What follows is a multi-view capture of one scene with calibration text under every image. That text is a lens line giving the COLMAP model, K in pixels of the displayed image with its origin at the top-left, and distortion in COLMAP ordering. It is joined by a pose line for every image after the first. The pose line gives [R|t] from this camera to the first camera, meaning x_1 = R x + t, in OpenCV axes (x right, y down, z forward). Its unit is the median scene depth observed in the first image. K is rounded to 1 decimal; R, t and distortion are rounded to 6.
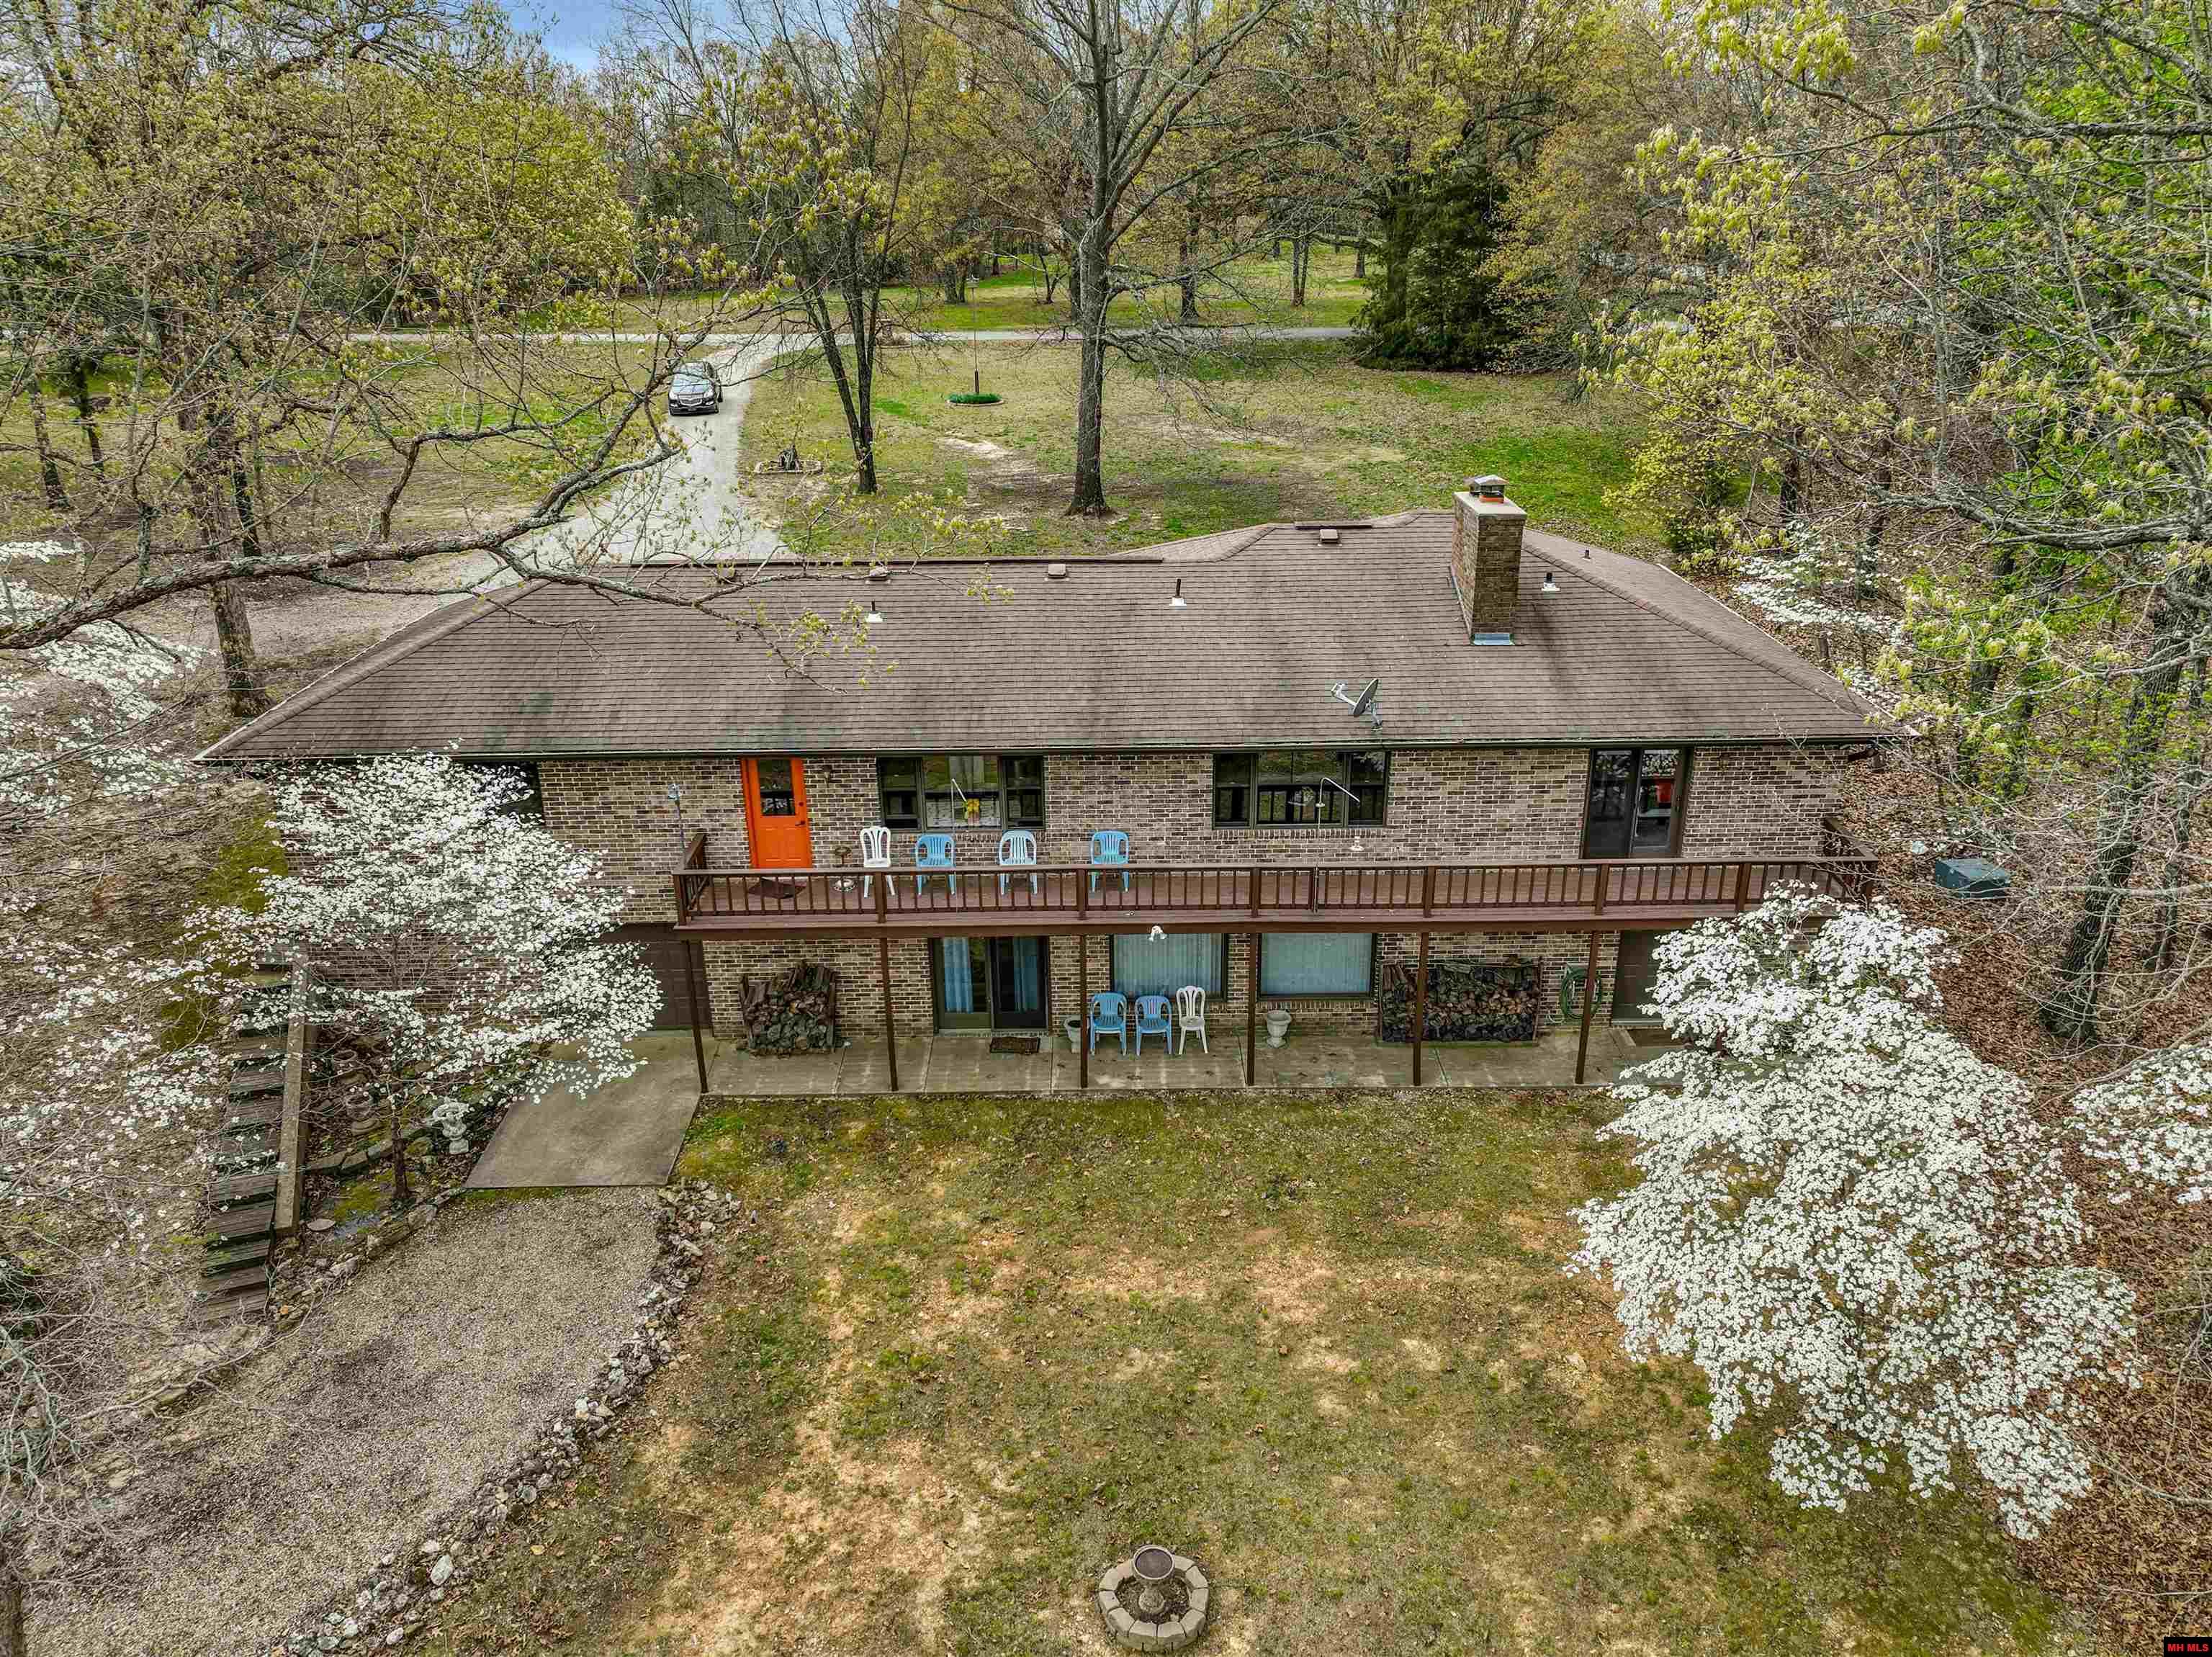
lens RADIAL K [[1518.0, 0, 1113.5], [0, 1518.0, 828.2], [0, 0, 1]] dist [-0.000292, 0.016187]
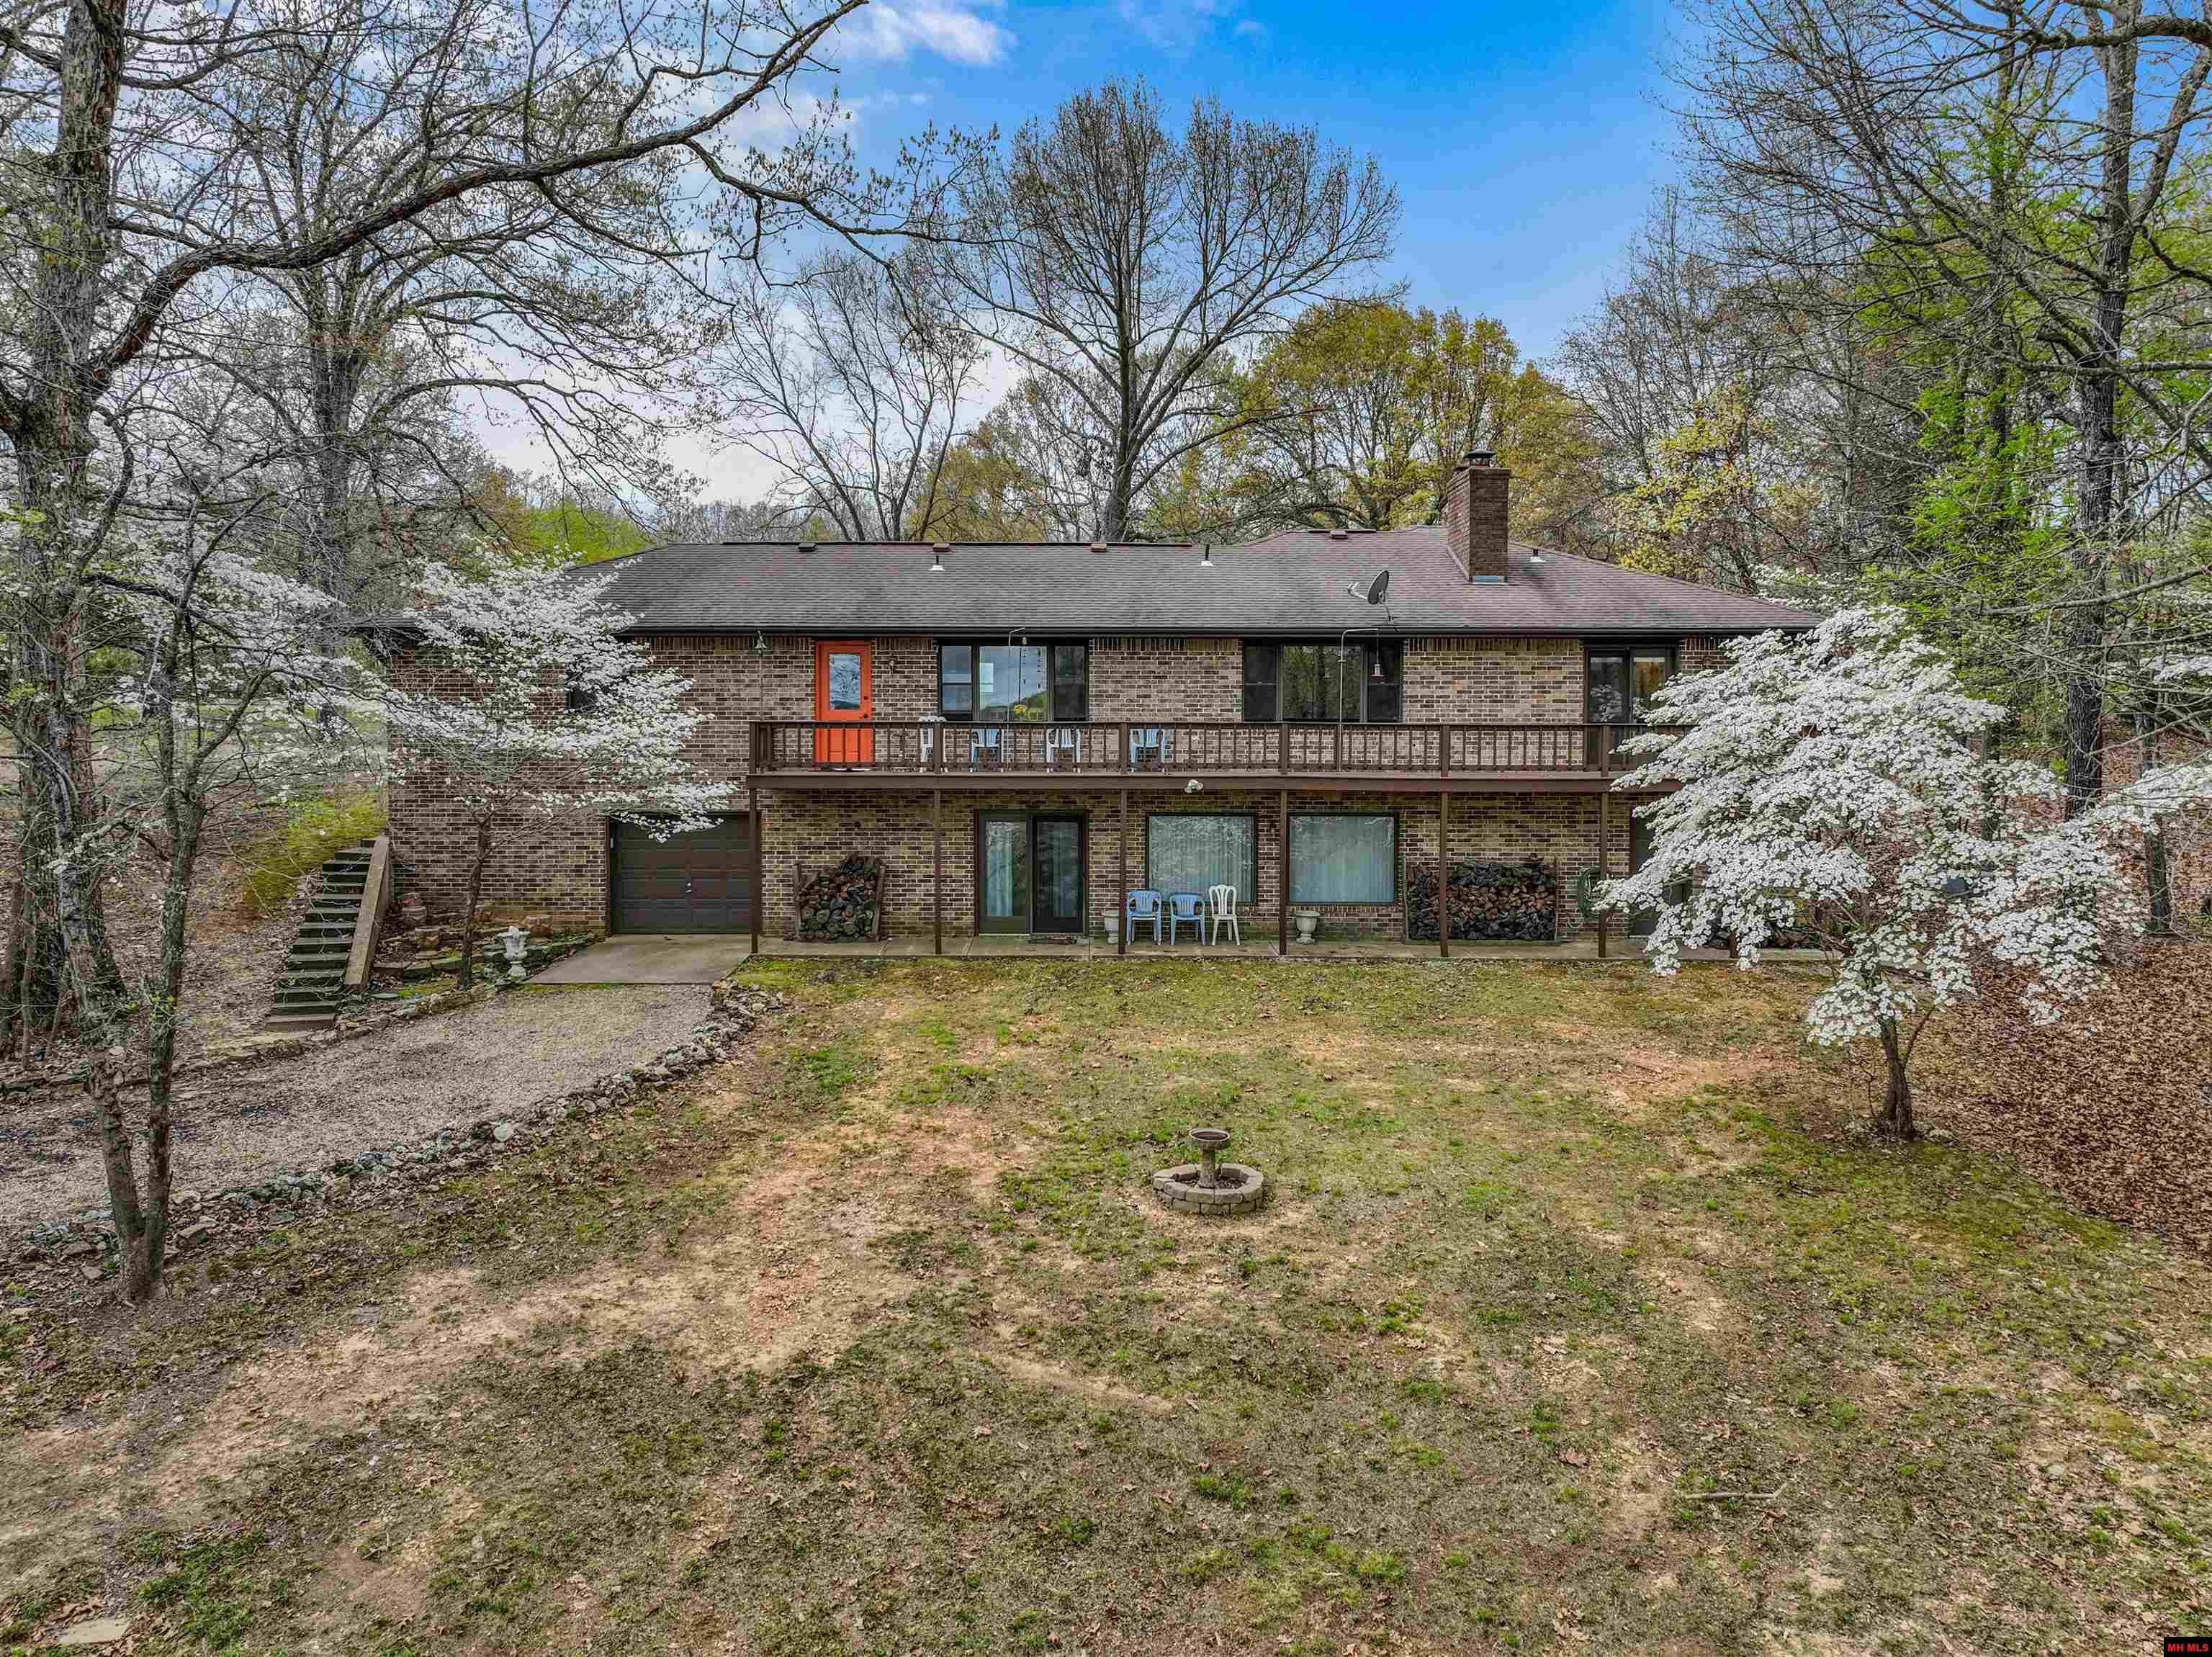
lens RADIAL K [[1580.8, 0, 1096.0], [0, 1580.8, 831.4], [0, 0, 1]] dist [0.010009, -0.008772]
pose [[0.999903, 0.012592, -0.005997, -0.032072], [-0.013877, 0.941213, -0.337530, 0.463123], [0.001395, 0.337580, 0.941296, -0.039894]]
